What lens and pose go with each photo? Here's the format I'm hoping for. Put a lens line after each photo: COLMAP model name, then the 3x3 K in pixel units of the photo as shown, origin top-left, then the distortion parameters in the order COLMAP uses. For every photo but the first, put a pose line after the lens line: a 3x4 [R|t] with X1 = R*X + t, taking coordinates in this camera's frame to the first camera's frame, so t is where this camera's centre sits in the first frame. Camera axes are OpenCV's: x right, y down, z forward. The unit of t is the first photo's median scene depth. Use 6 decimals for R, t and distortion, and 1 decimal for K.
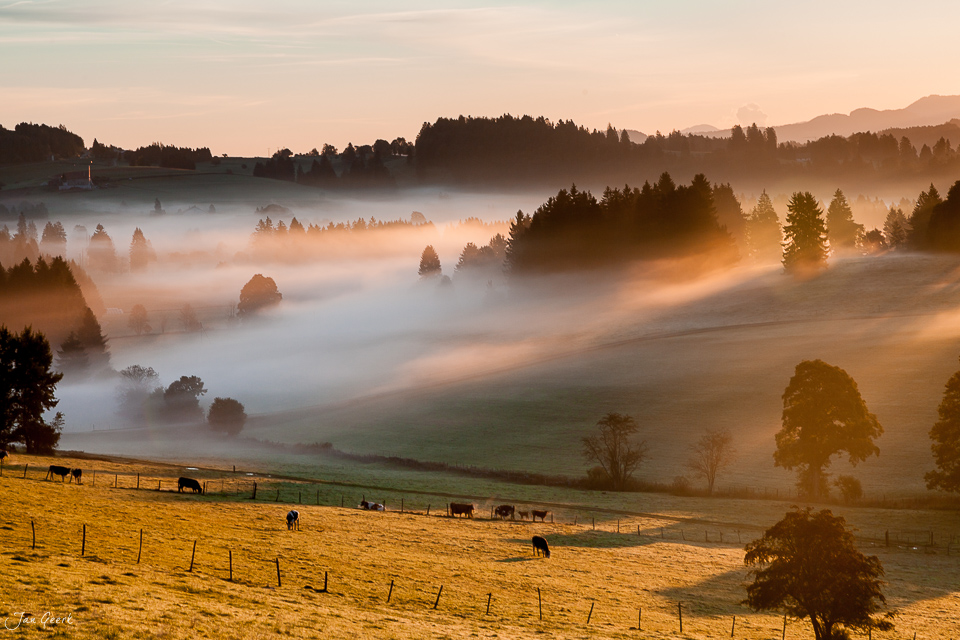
lens RADIAL K [[3057.6, 0, 479.6], [0, 3057.6, 318.7], [0, 0, 1]] dist [-0.194825, 0.000000]
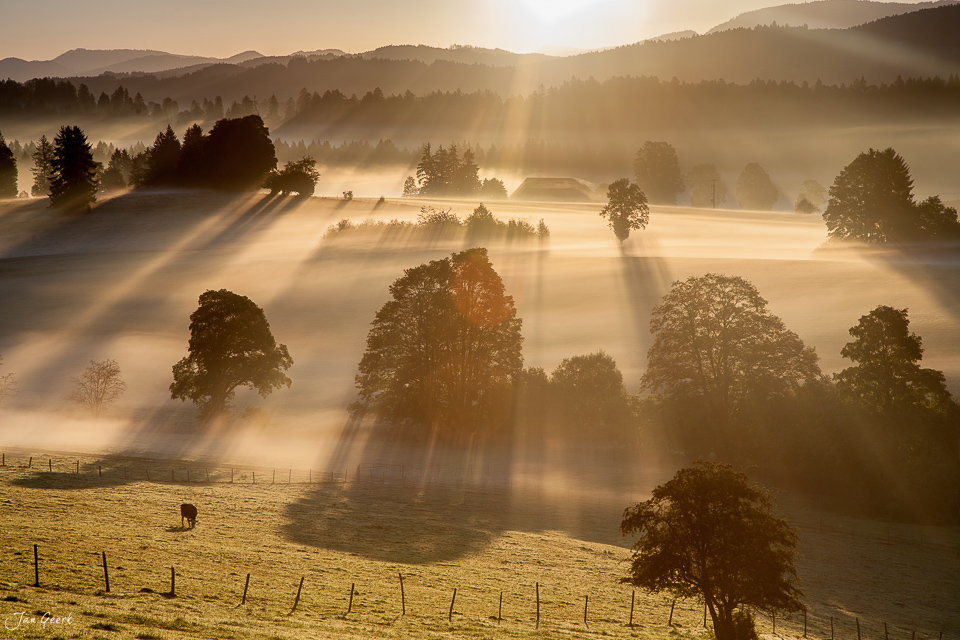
lens RADIAL K [[2528.1, 0, 482.5], [0, 2528.1, 324.5], [0, 0, 1]] dist [0.567321, 0.000000]
pose [[0.934050, -0.000253, 0.357142, -0.072077], [-0.008209, 0.999720, 0.022179, 0.004275], [-0.357047, -0.023648, 0.933787, 0.149812]]
